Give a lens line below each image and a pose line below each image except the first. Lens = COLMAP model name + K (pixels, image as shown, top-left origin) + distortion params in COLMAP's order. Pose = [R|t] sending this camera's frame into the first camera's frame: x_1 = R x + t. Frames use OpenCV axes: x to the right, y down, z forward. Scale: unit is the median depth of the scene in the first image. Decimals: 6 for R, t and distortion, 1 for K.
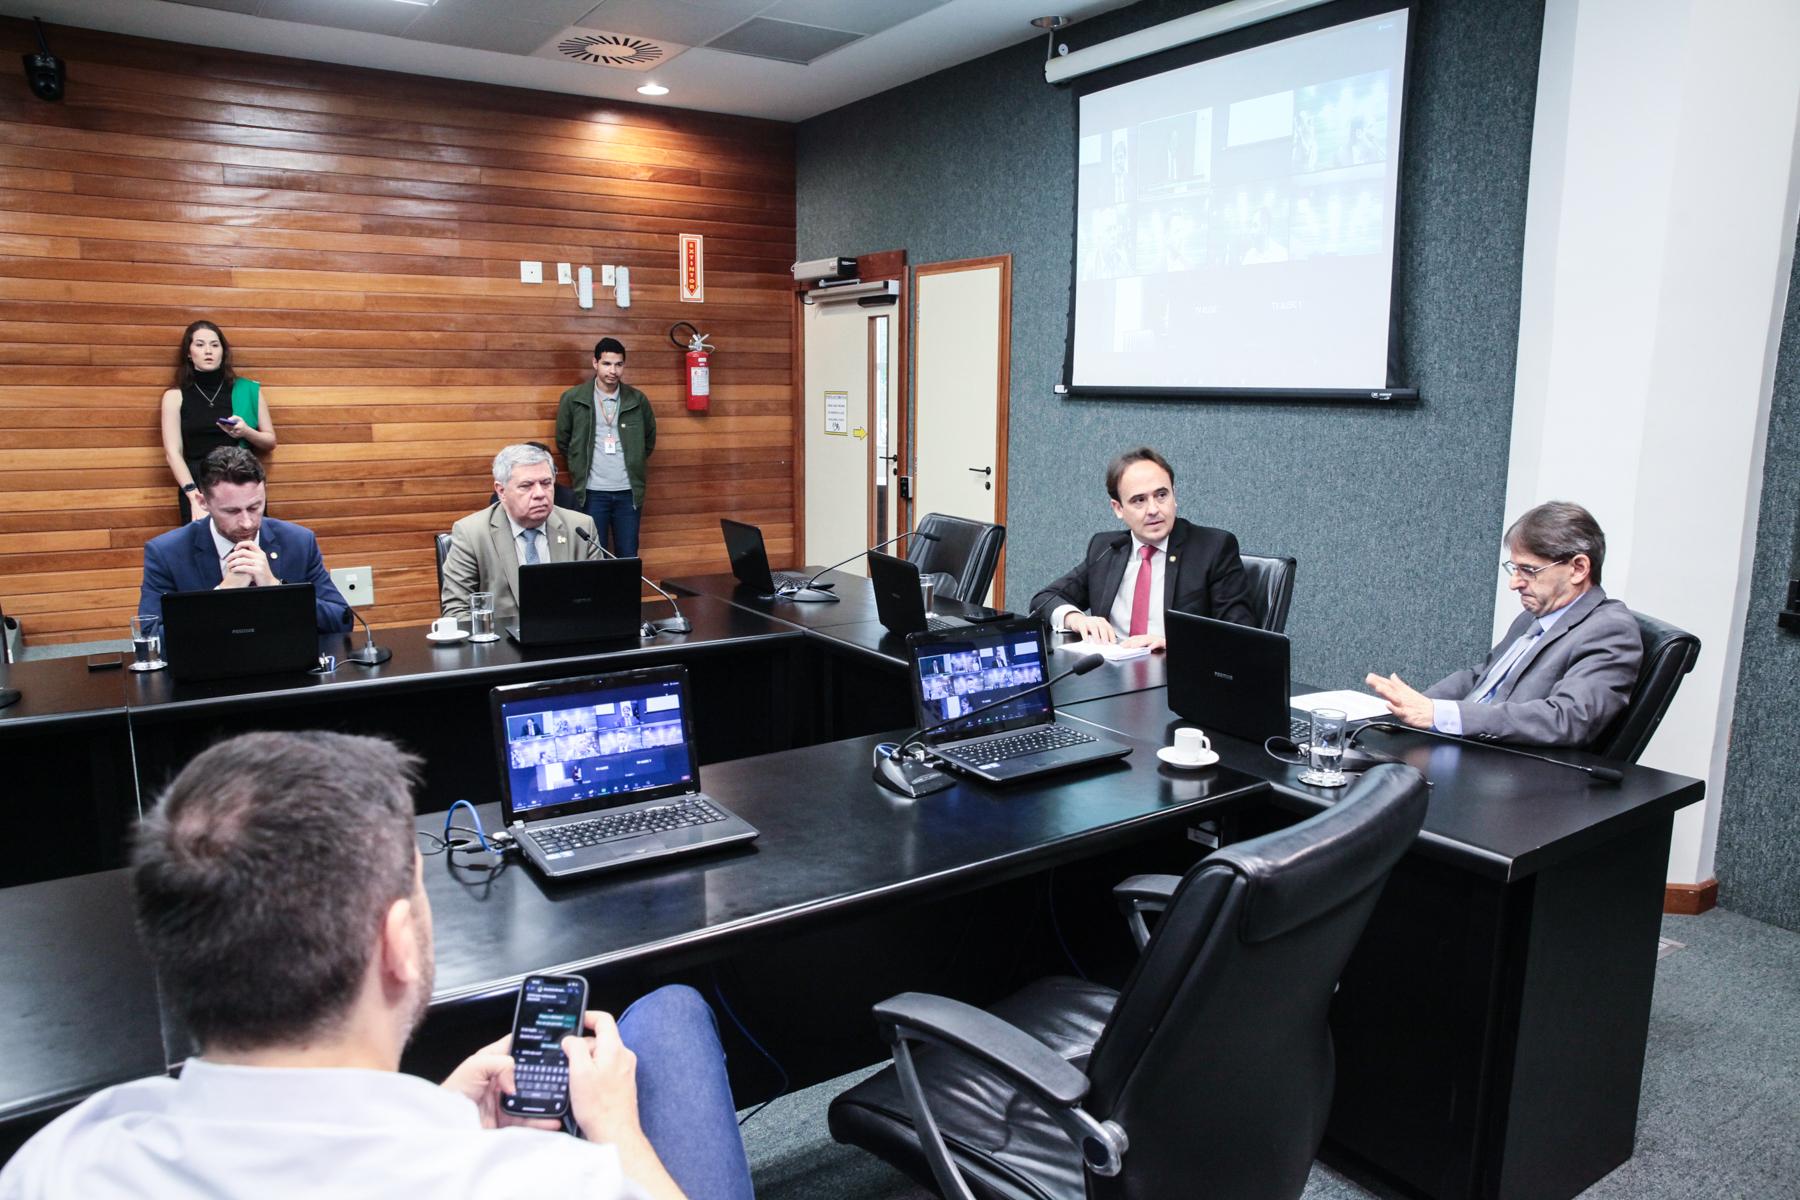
lens RADIAL K [[1255.9, 0, 896.6], [0, 1255.9, 600.5], [0, 0, 1]] dist [-0.044025, 0.019950]
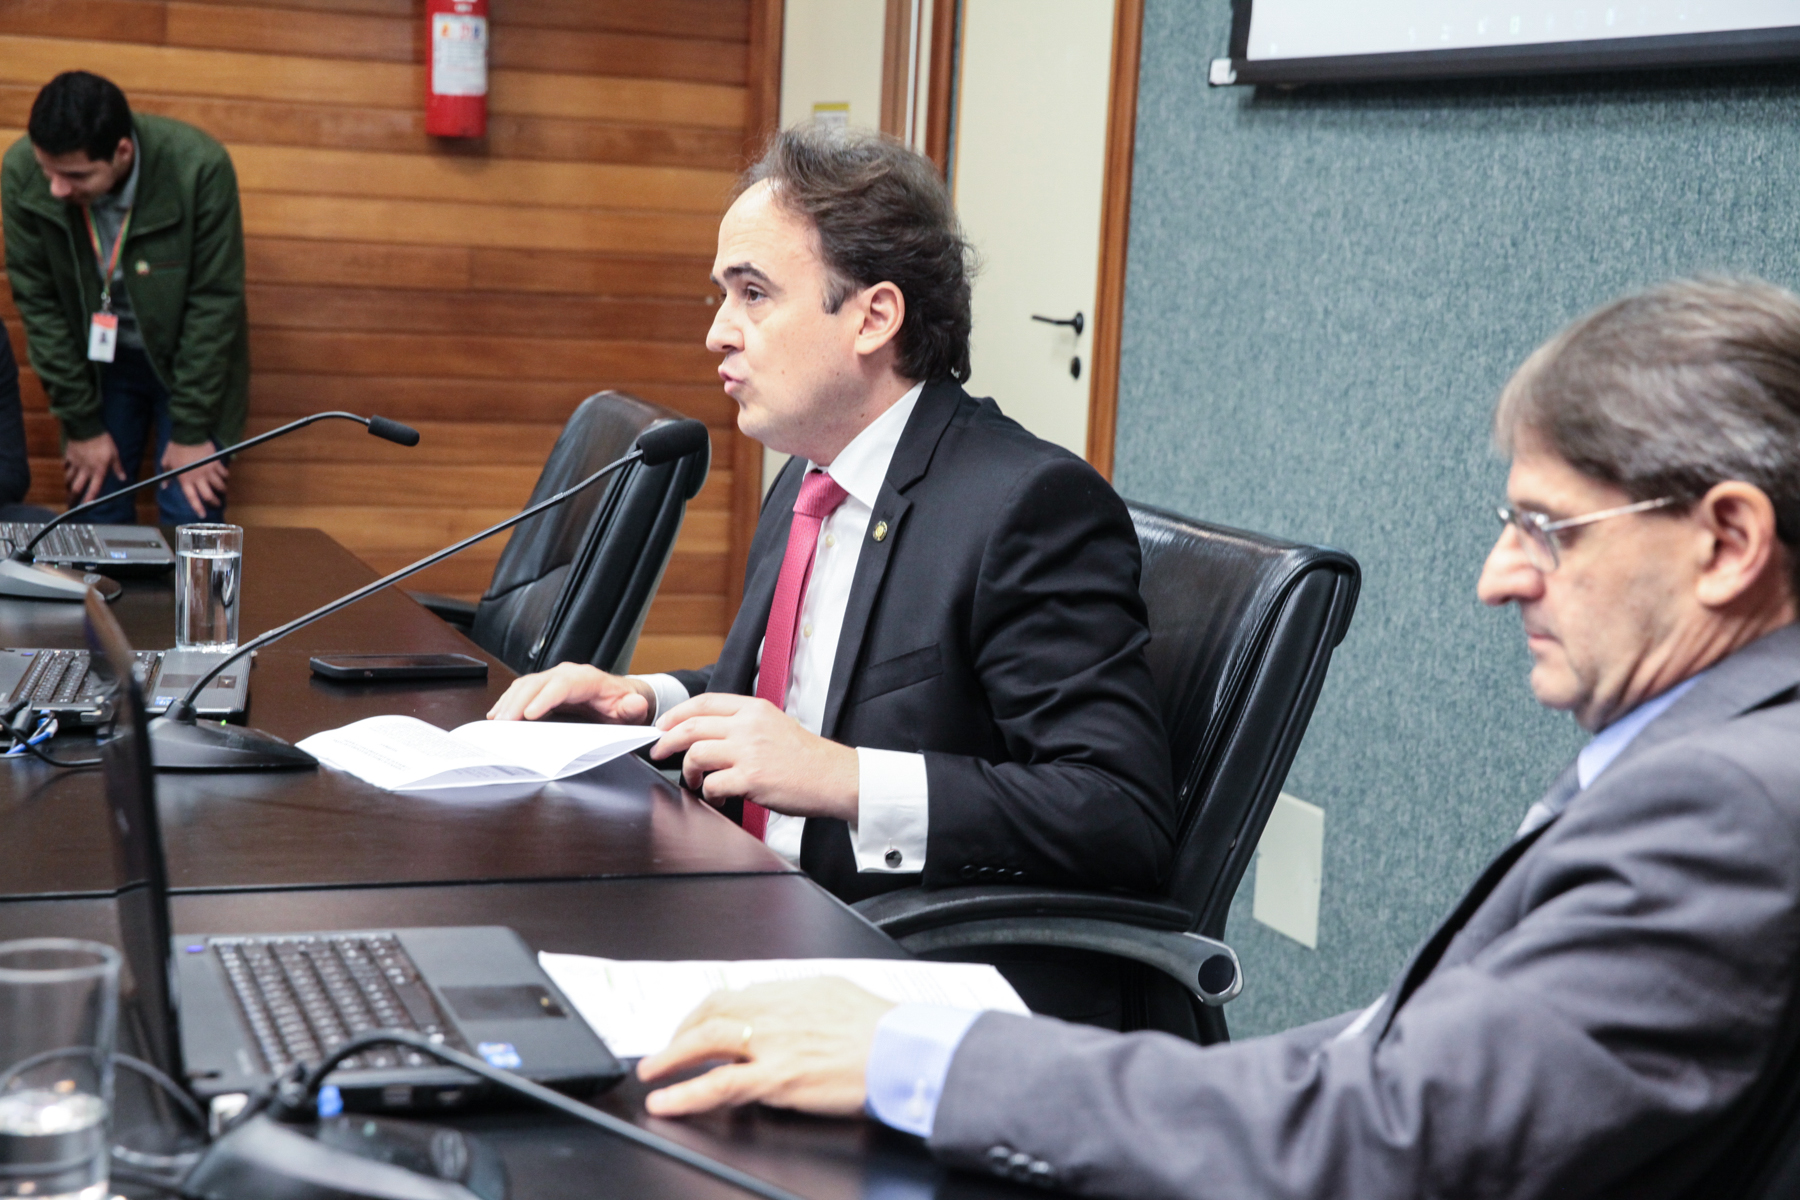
lens RADIAL K [[3185.5, 0, 899.0], [0, 3185.5, 598.8], [0, 0, 1]] dist [0.203716, 0.000000]
pose [[0.968919, 0.079899, -0.234119, 0.315967], [-0.092211, 0.994849, -0.042107, 0.015640], [0.229549, 0.062386, 0.971296, 0.208451]]
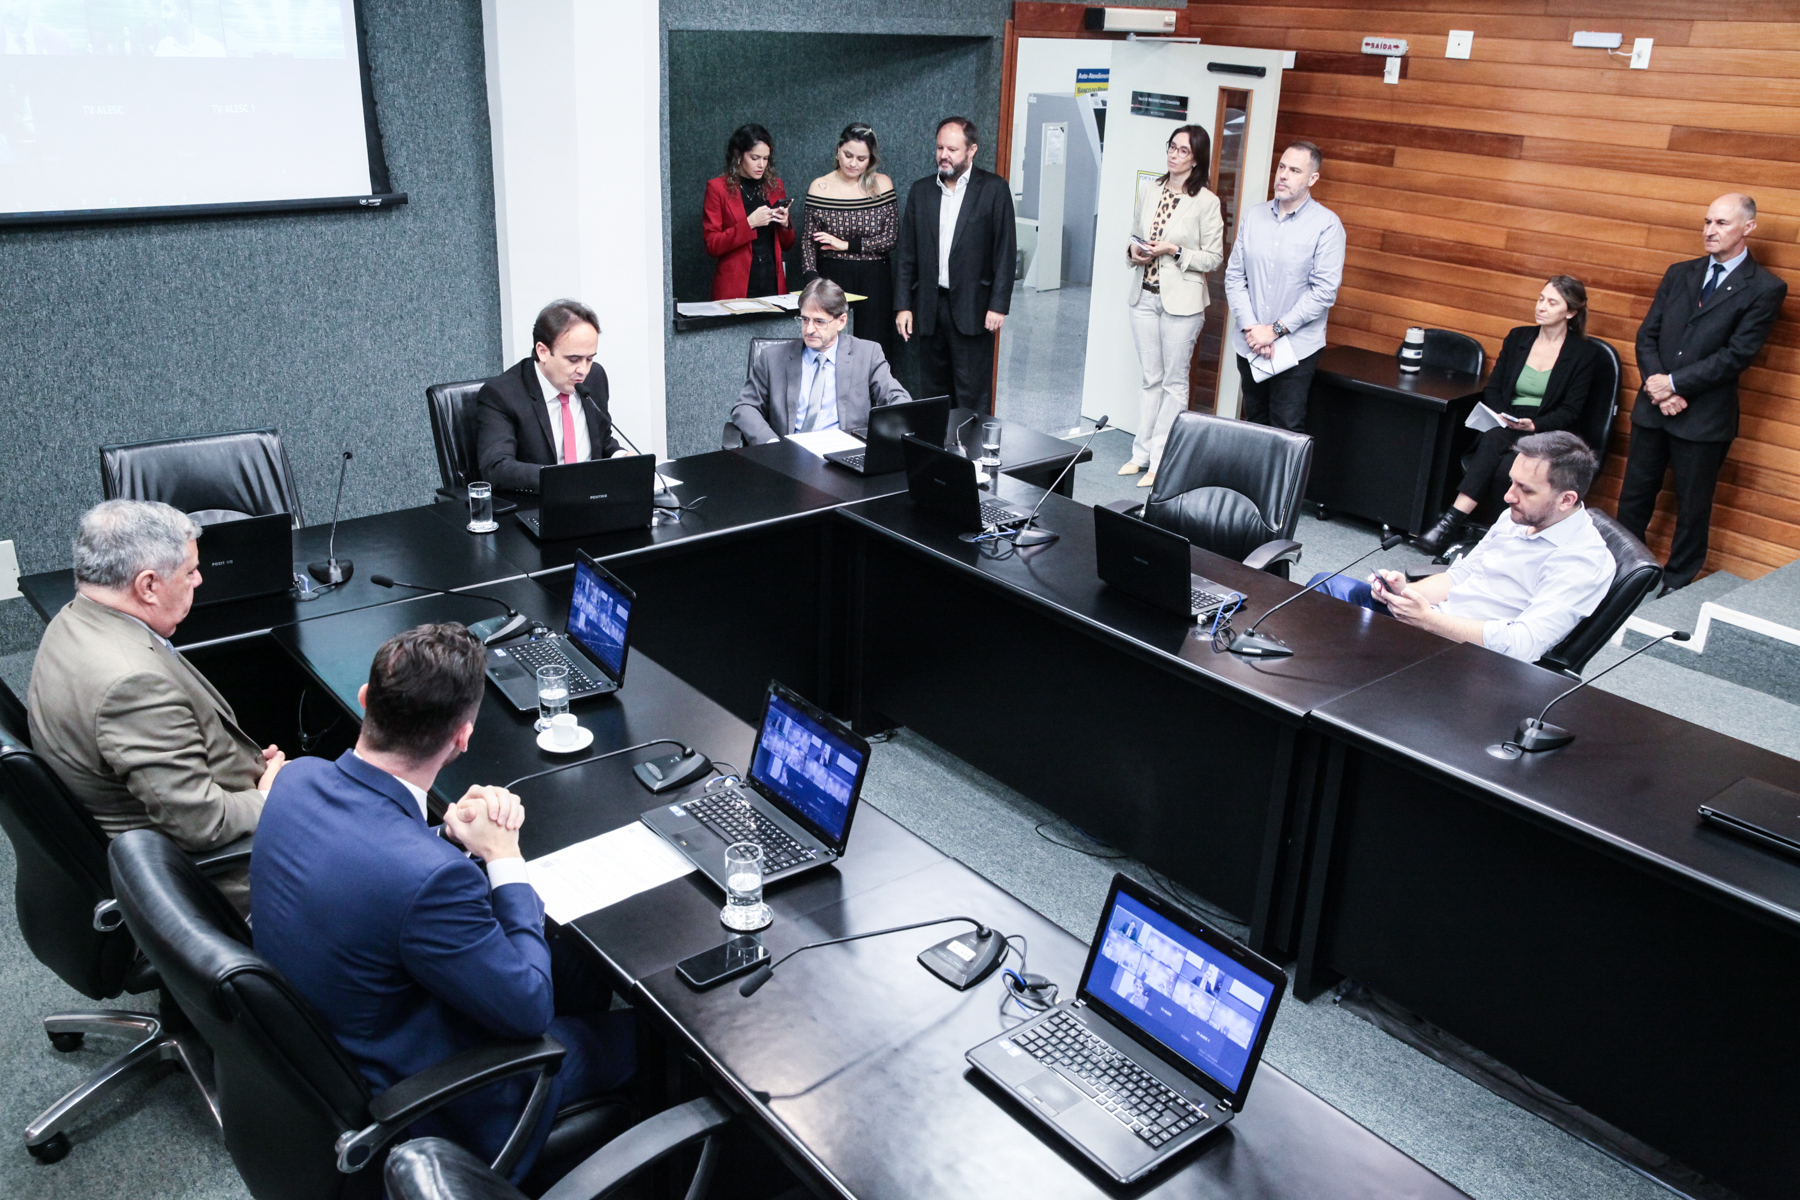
lens RADIAL K [[1489.6, 0, 901.4], [0, 1489.6, 600.6], [0, 0, 1]] dist [-0.000862, 0.022327]
pose [[-0.107583, -0.380803, 0.918376, -0.858108], [0.135707, 0.909467, 0.393006, -0.269286], [-0.984891, 0.166911, -0.046166, 0.629783]]
